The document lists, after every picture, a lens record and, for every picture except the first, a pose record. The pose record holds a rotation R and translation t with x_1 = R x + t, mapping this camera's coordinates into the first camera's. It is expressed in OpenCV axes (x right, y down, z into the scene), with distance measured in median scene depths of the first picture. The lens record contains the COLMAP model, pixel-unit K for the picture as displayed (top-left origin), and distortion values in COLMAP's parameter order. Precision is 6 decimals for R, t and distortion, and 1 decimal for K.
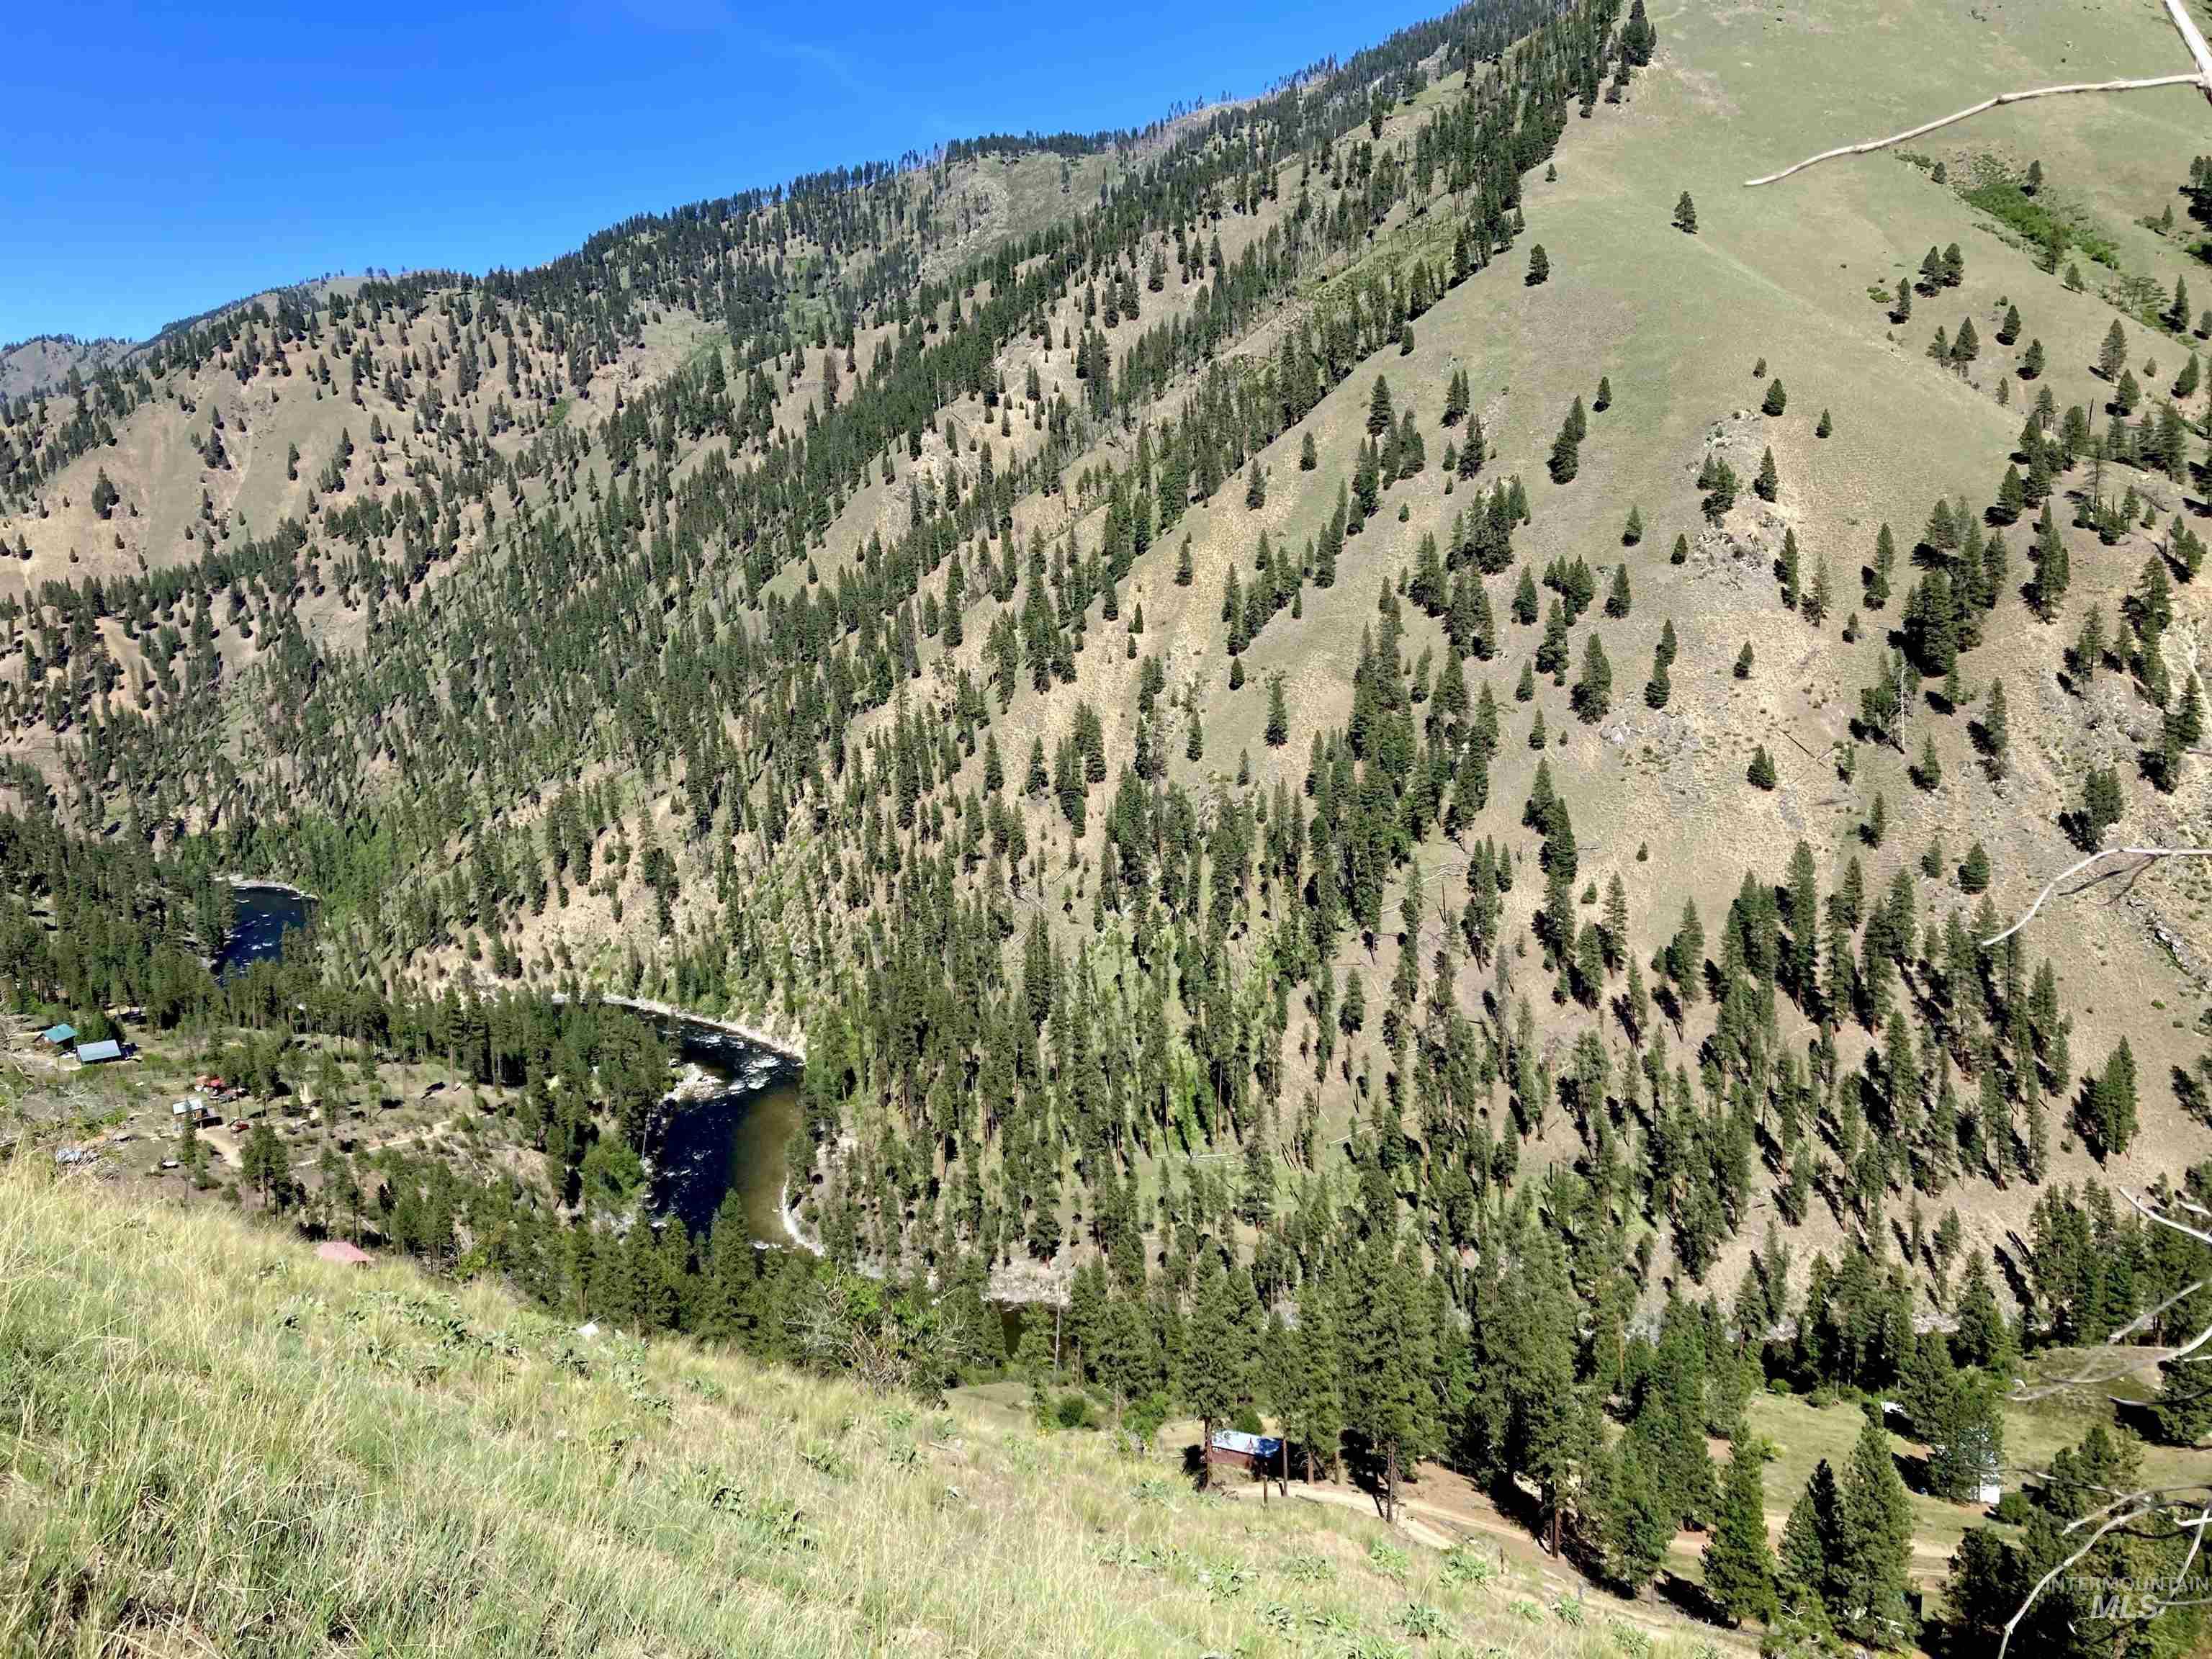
lens RADIAL K [[1761.7, 0, 1049.4], [0, 1761.7, 841.2], [0, 0, 1]] dist [0.022872, -0.005028]
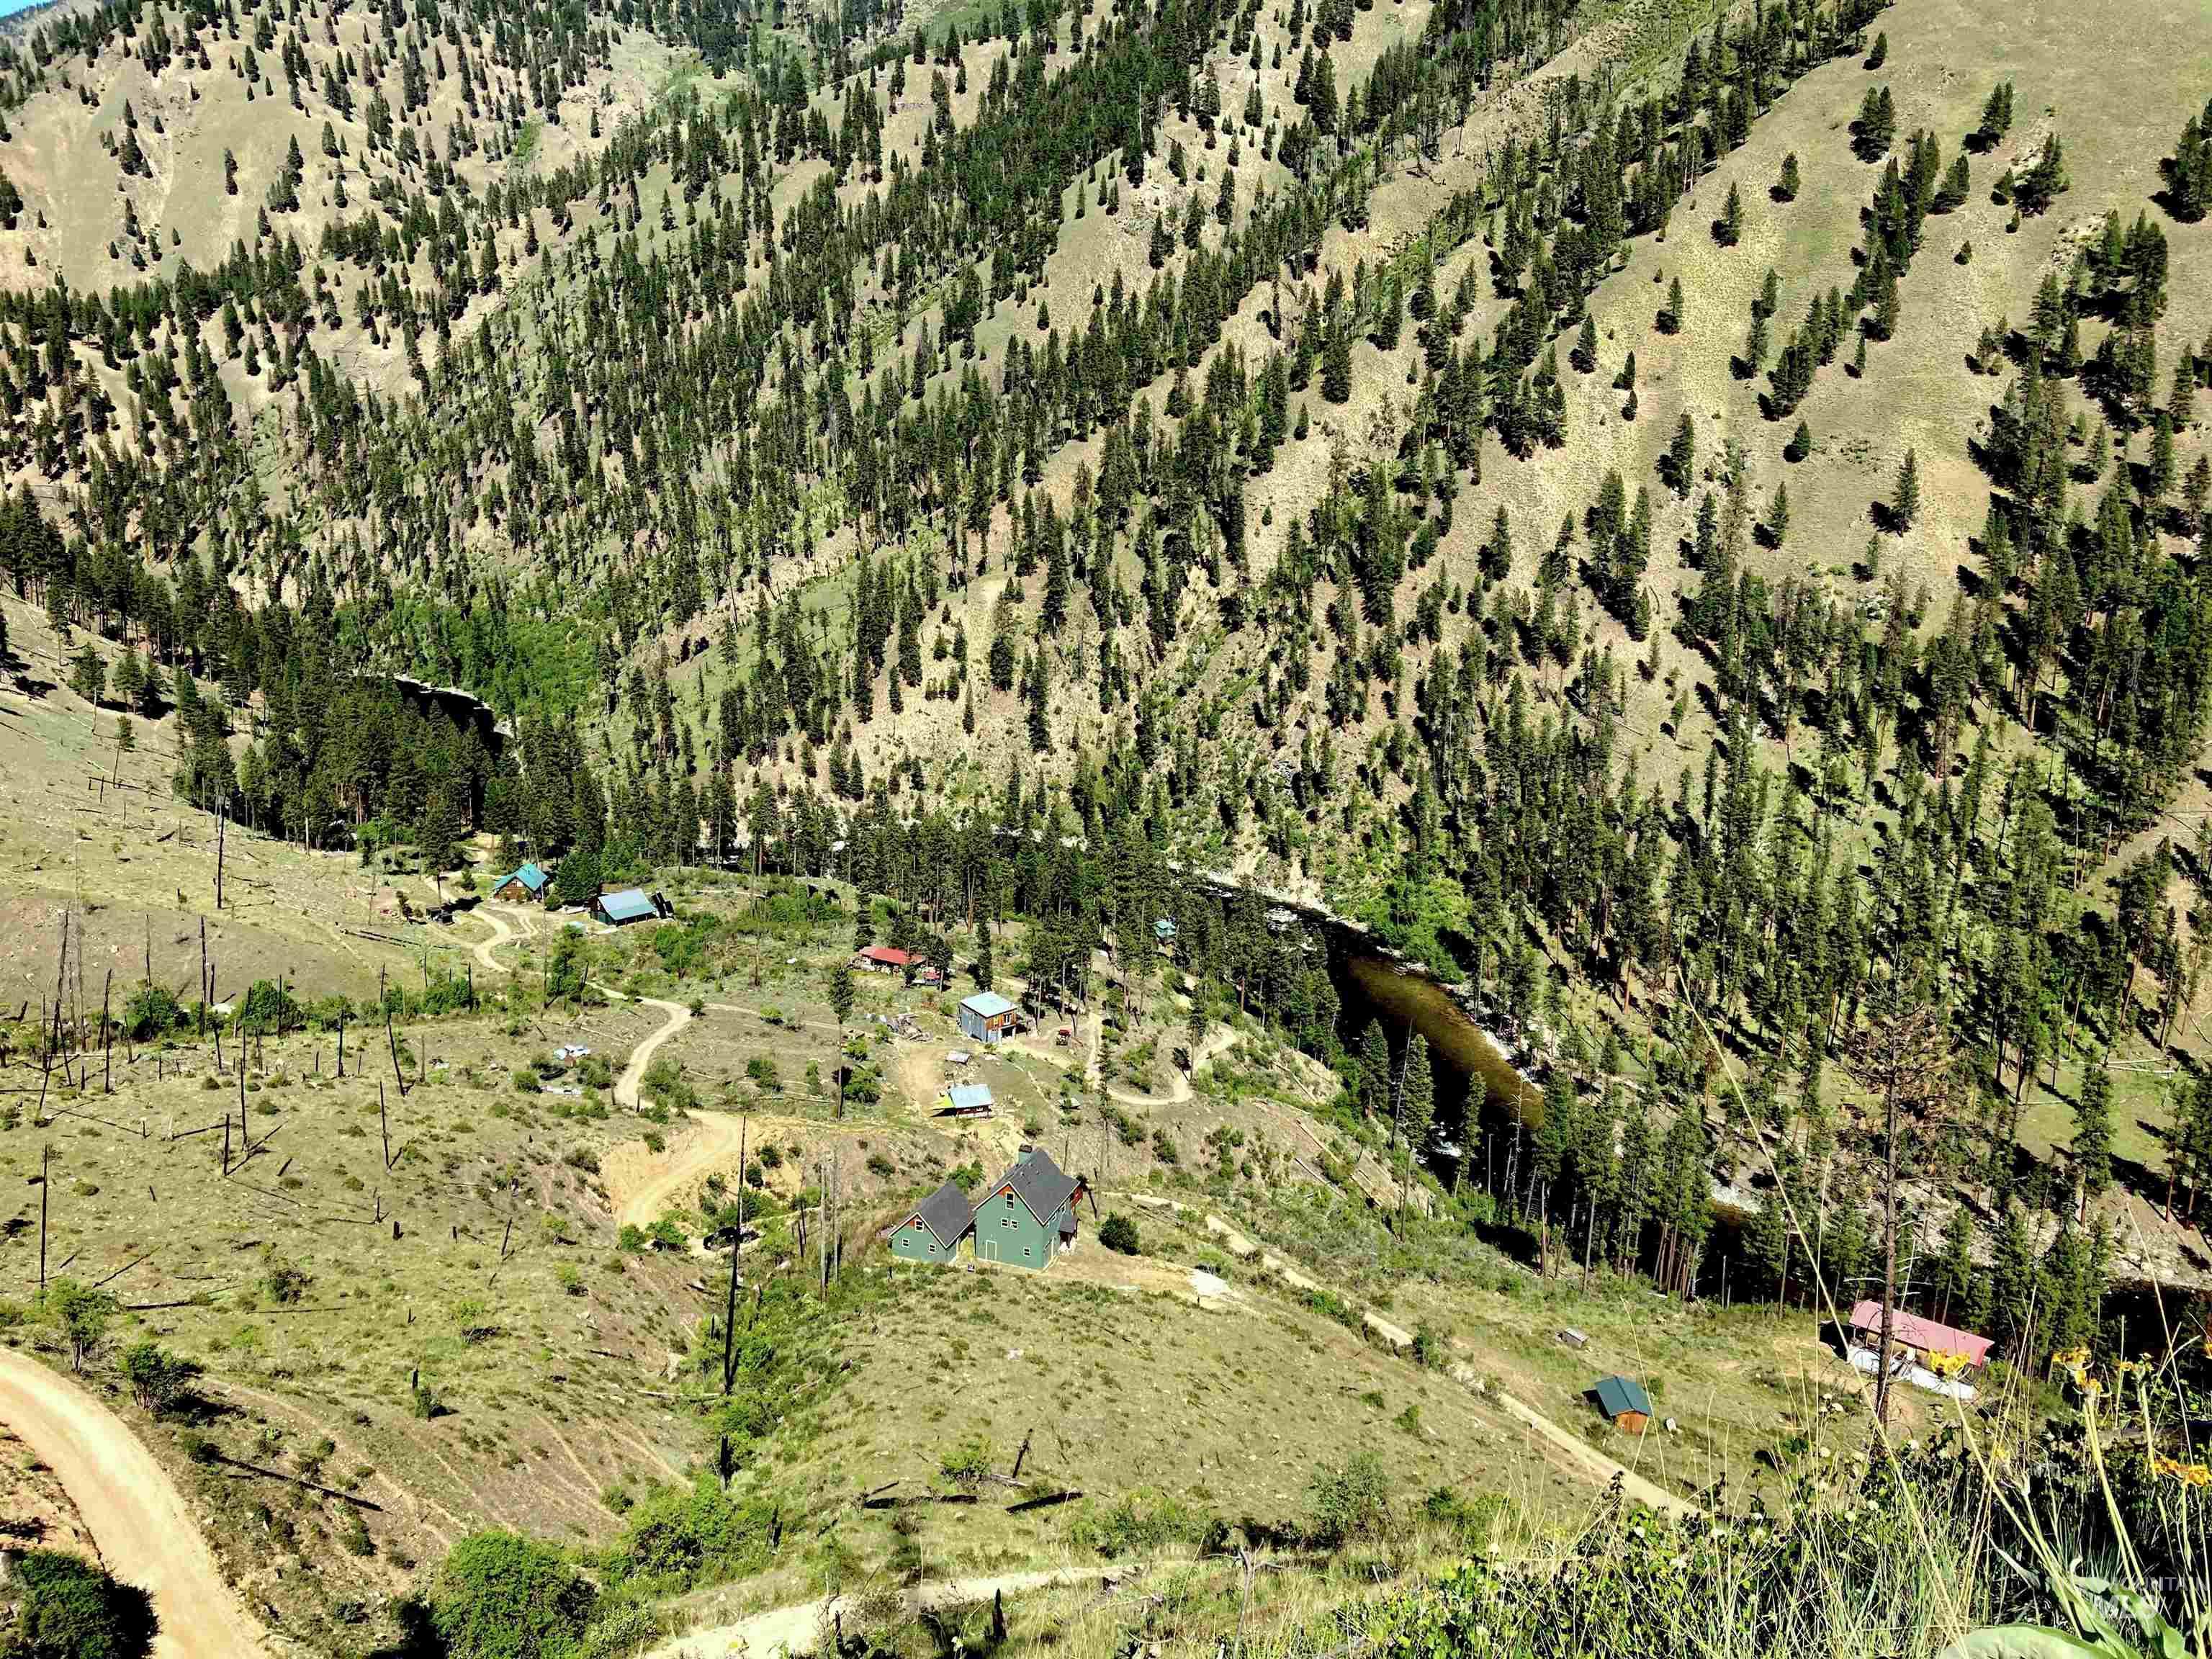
lens RADIAL K [[1761.7, 0, 1082.0], [0, 1761.7, 835.8], [0, 0, 1]] dist [0.022872, -0.005028]
pose [[0.993141, 0.013614, 0.116123, -0.159012], [-0.025633, 0.994388, 0.102642, 0.005009], [-0.114074, -0.104915, 0.987917, 0.108657]]
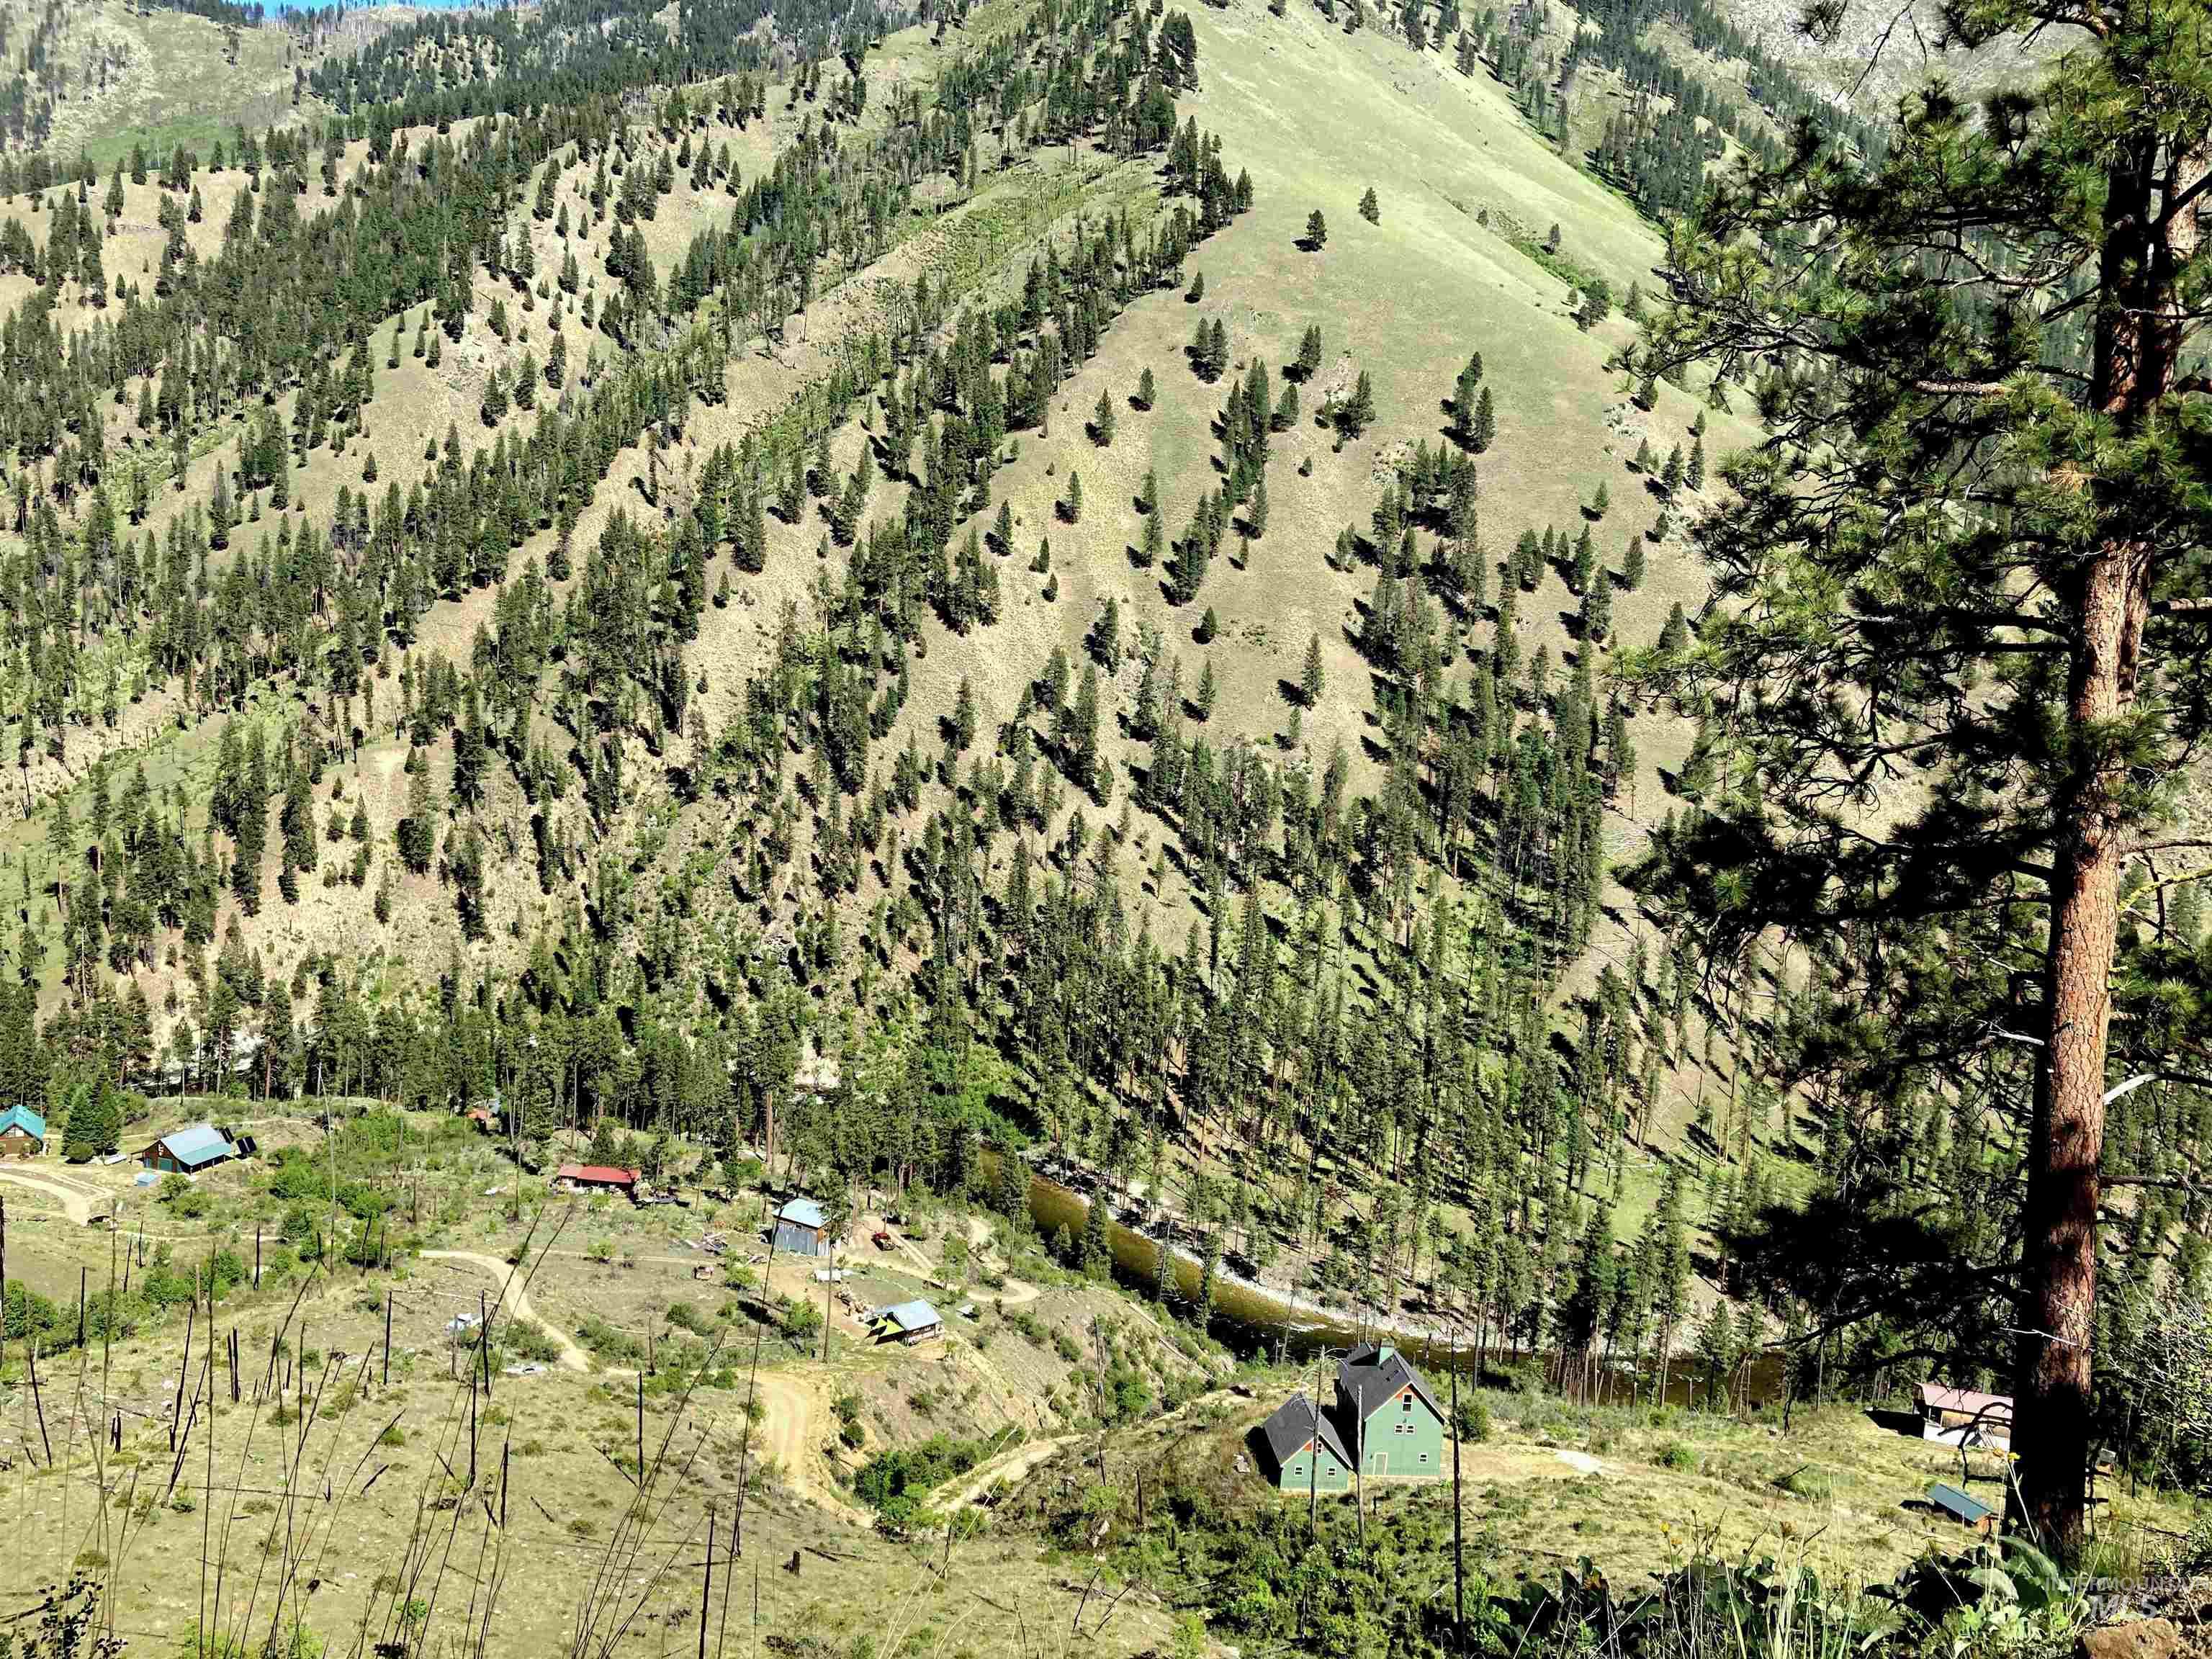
lens RADIAL K [[1761.7, 0, 1076.1], [0, 1761.7, 874.2], [0, 0, 1]] dist [0.022872, -0.005028]
pose [[0.854306, -0.007072, 0.519723, -0.208917], [-0.002184, 0.999850, 0.017196, 0.007715], [-0.519766, -0.015826, 0.854162, 0.139022]]
